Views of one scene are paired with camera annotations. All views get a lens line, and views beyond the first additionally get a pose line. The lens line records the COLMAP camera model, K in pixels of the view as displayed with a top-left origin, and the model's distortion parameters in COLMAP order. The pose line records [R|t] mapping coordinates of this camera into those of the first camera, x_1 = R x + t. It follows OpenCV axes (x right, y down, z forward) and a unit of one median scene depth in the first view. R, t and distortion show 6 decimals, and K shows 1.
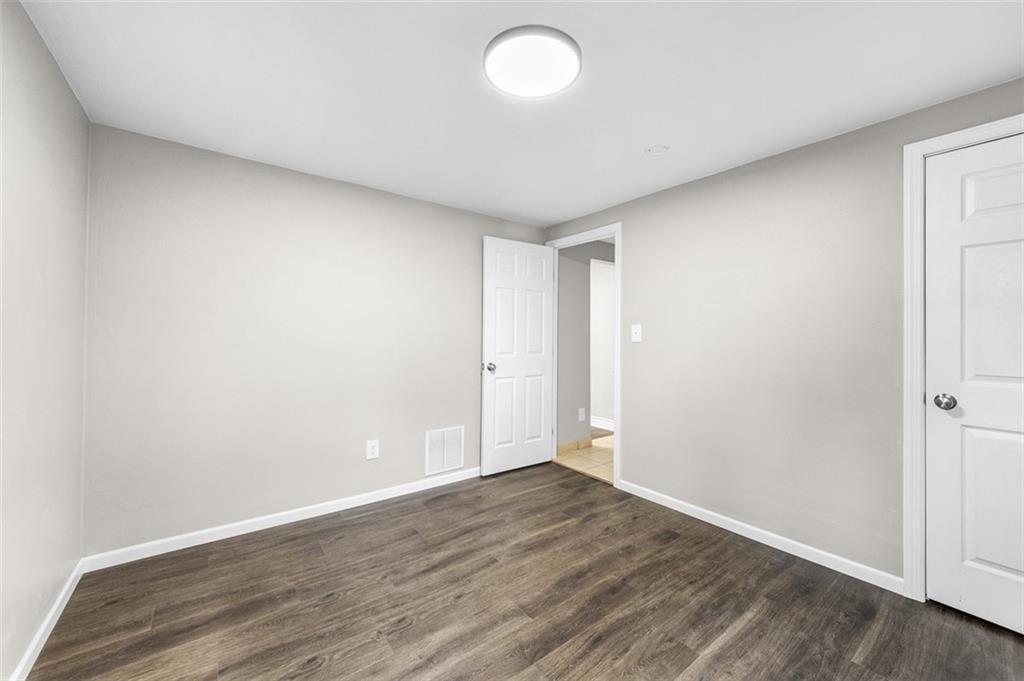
lens RADIAL K [[396.2, 0, 511.3], [0, 396.2, 333.1], [0, 0, 1]] dist [-0.000781, -0.002874]
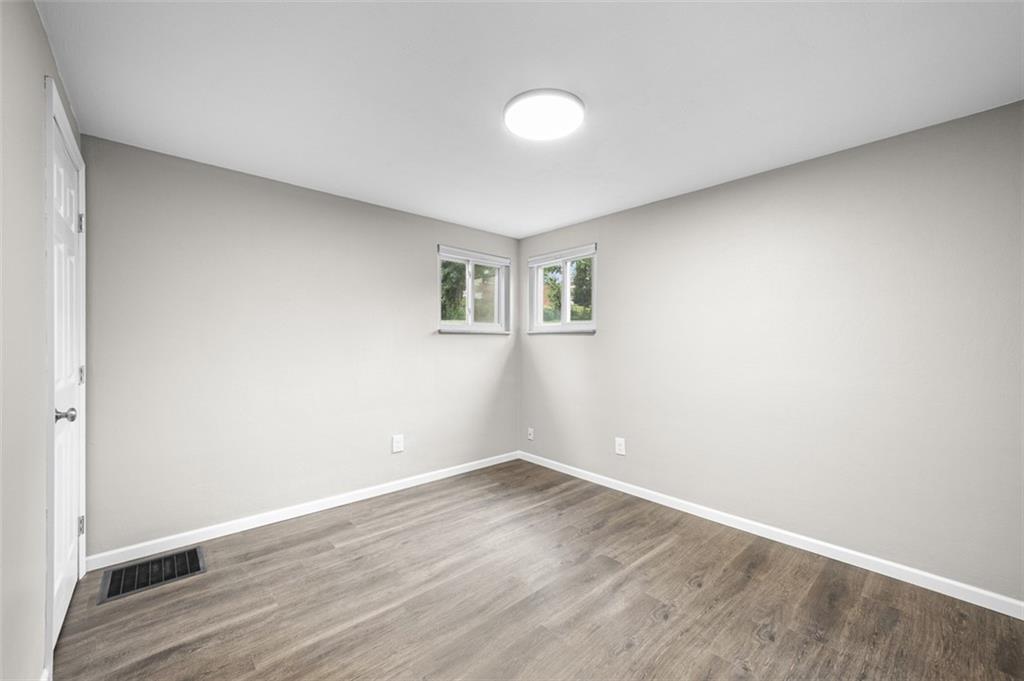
lens RADIAL K [[396.2, 0, 512.5], [0, 396.2, 348.2], [0, 0, 1]] dist [-0.000781, -0.002874]
pose [[-0.996731, -0.010016, -0.080174, 0.214136], [-0.010502, 0.999929, 0.005644, 0.017548], [0.080111, 0.006467, -0.996765, 1.993643]]
